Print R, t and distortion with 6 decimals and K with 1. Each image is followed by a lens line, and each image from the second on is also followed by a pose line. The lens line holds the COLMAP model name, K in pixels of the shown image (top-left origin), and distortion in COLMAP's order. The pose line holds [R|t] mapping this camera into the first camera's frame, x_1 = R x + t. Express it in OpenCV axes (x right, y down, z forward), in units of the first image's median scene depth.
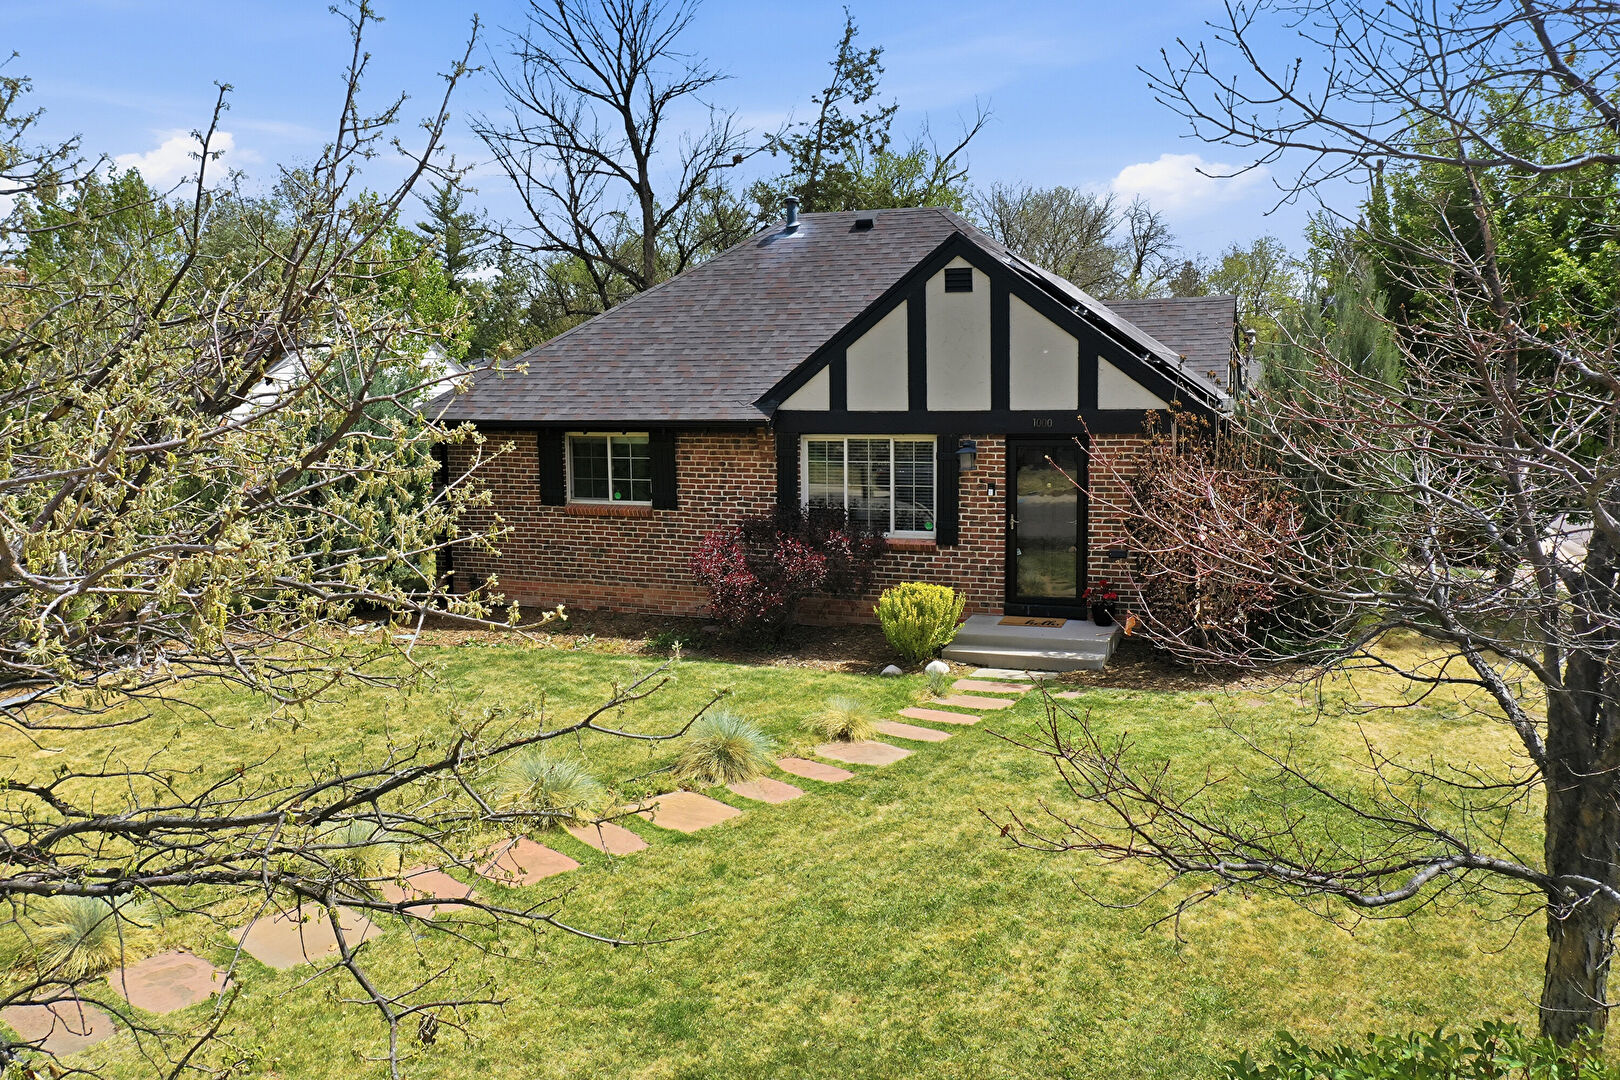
lens RADIAL K [[1291.5, 0, 805.9], [0, 1291.5, 534.2], [0, 0, 1]] dist [-0.047917, 0.005116]
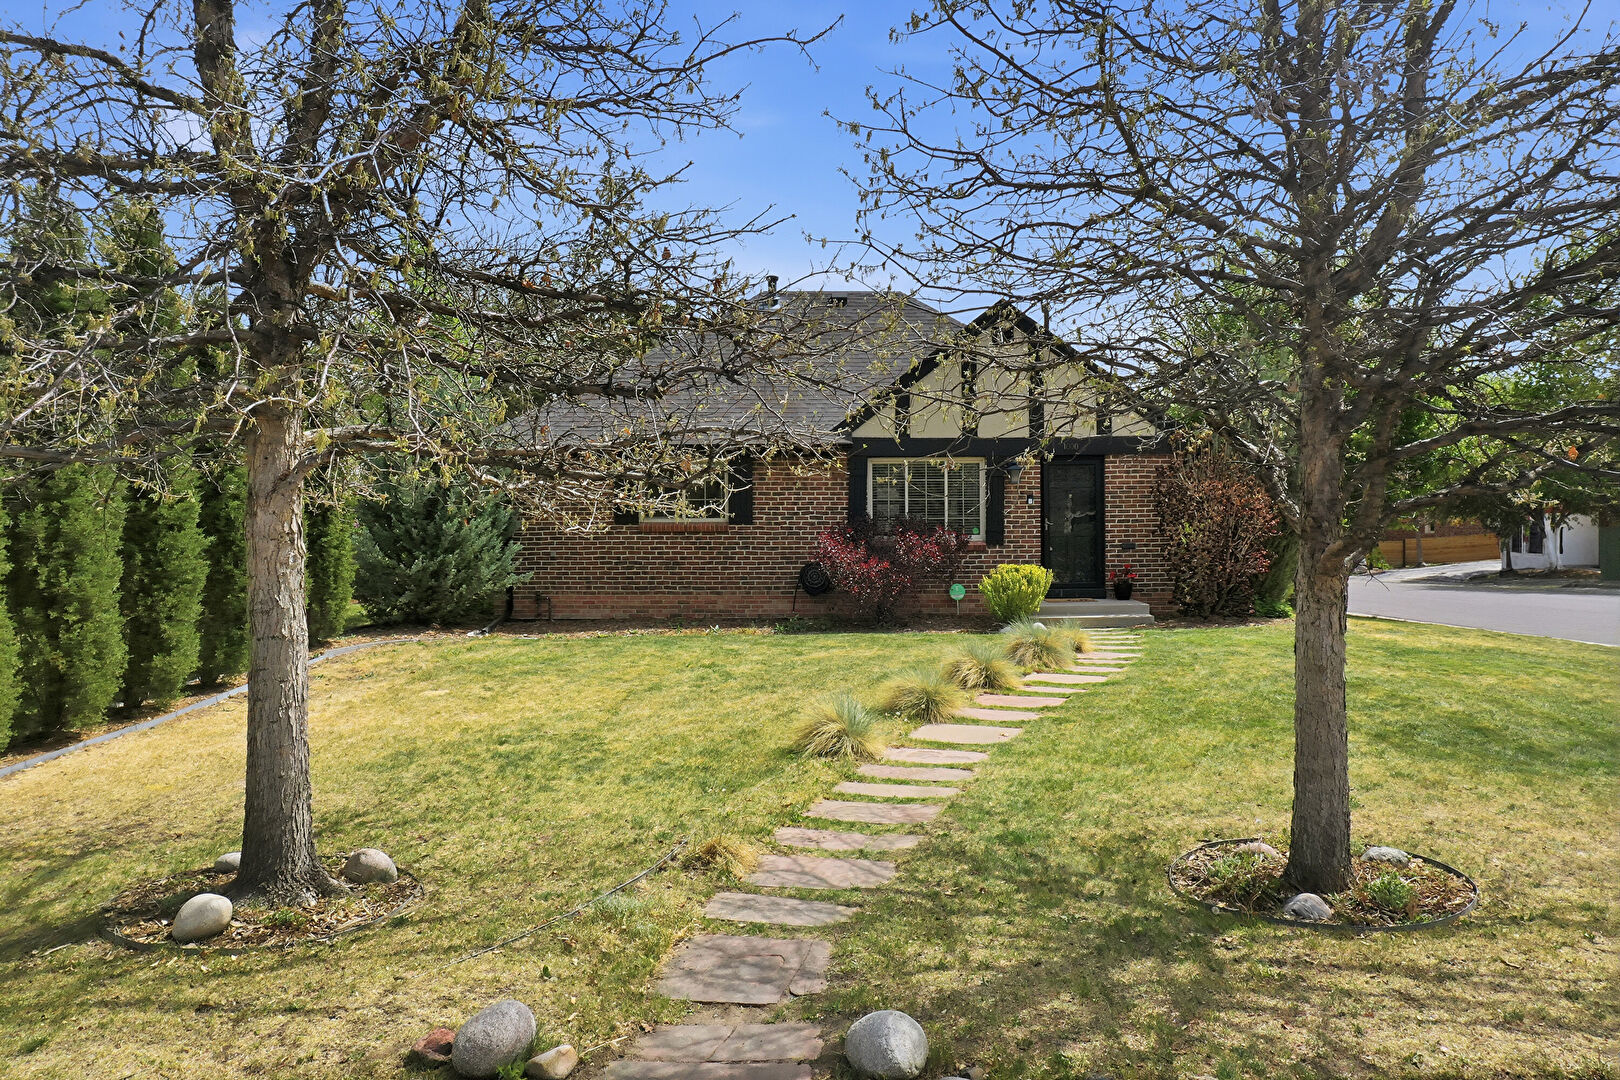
lens RADIAL K [[1291.5, 0, 812.0], [0, 1291.5, 486.5], [0, 0, 1]] dist [-0.047917, 0.005116]
pose [[0.929574, 0.018229, 0.368185, -0.528896], [0.037975, 0.988727, -0.144831, 0.130035], [-0.366675, 0.148613, 0.918403, -0.094603]]
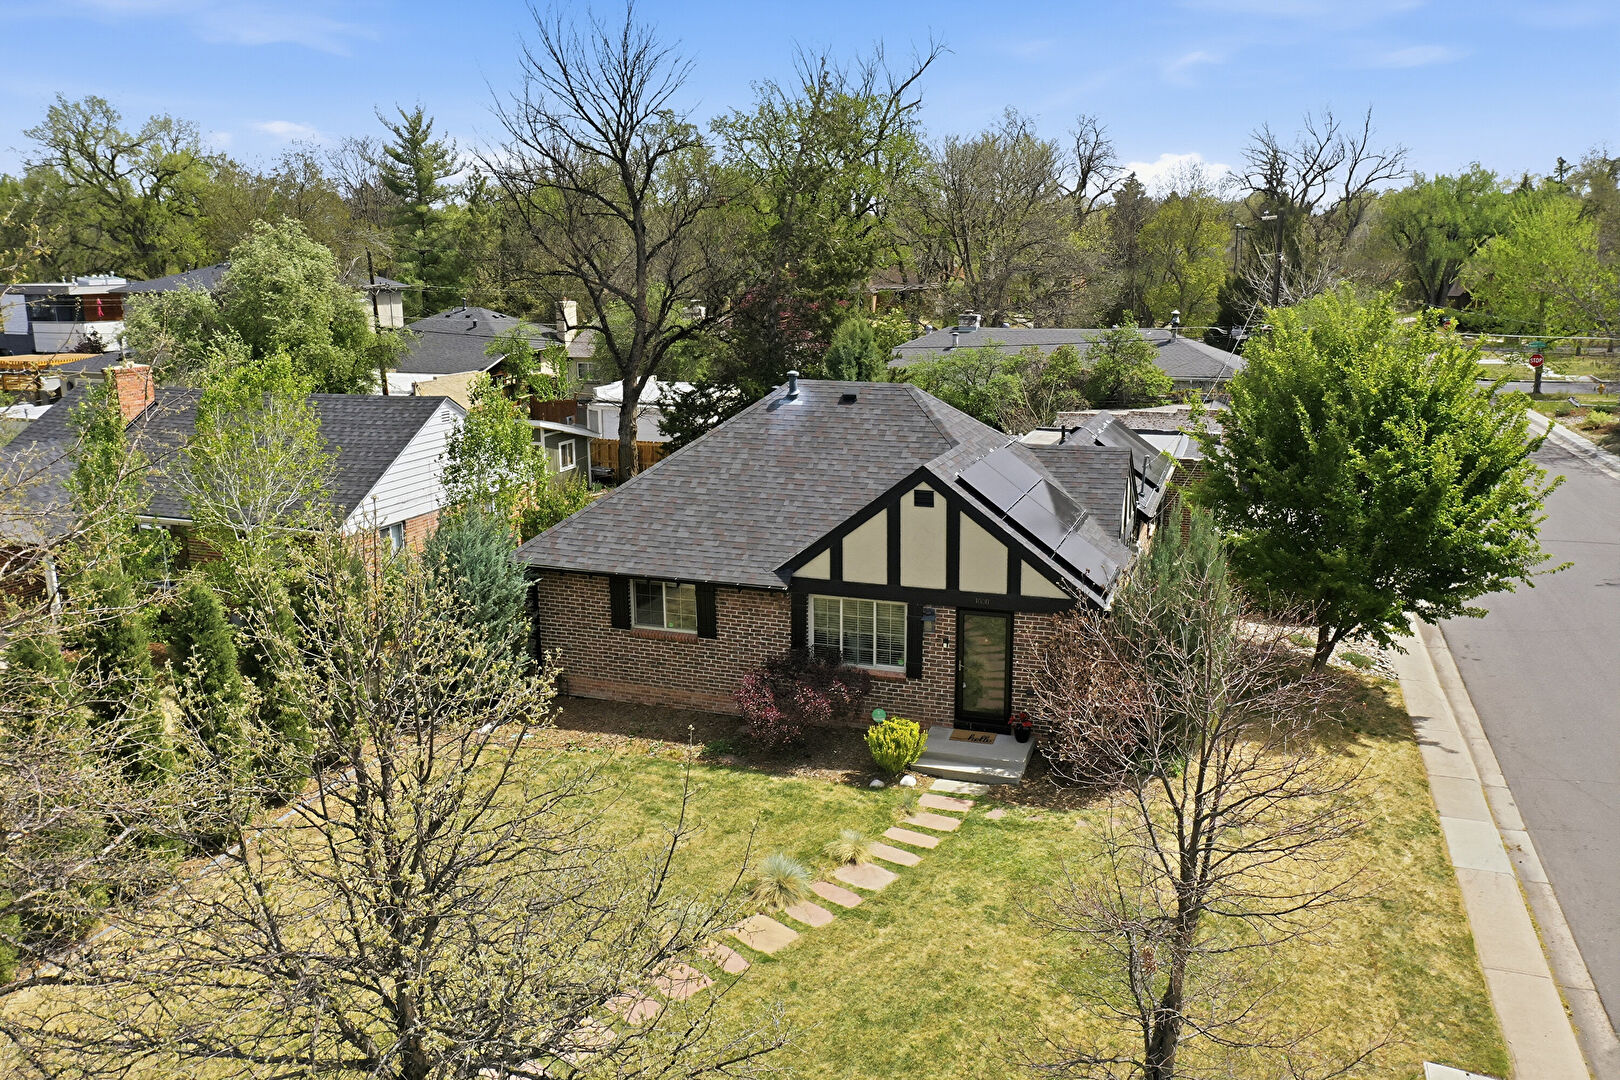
lens RADIAL K [[1291.5, 0, 809.4], [0, 1291.5, 533.0], [0, 0, 1]] dist [-0.047917, 0.005116]
pose [[0.999067, -0.007494, 0.042528, -0.065184], [0.002821, 0.994051, 0.108876, -0.310431], [-0.043091, -0.108654, 0.993145, -0.389010]]
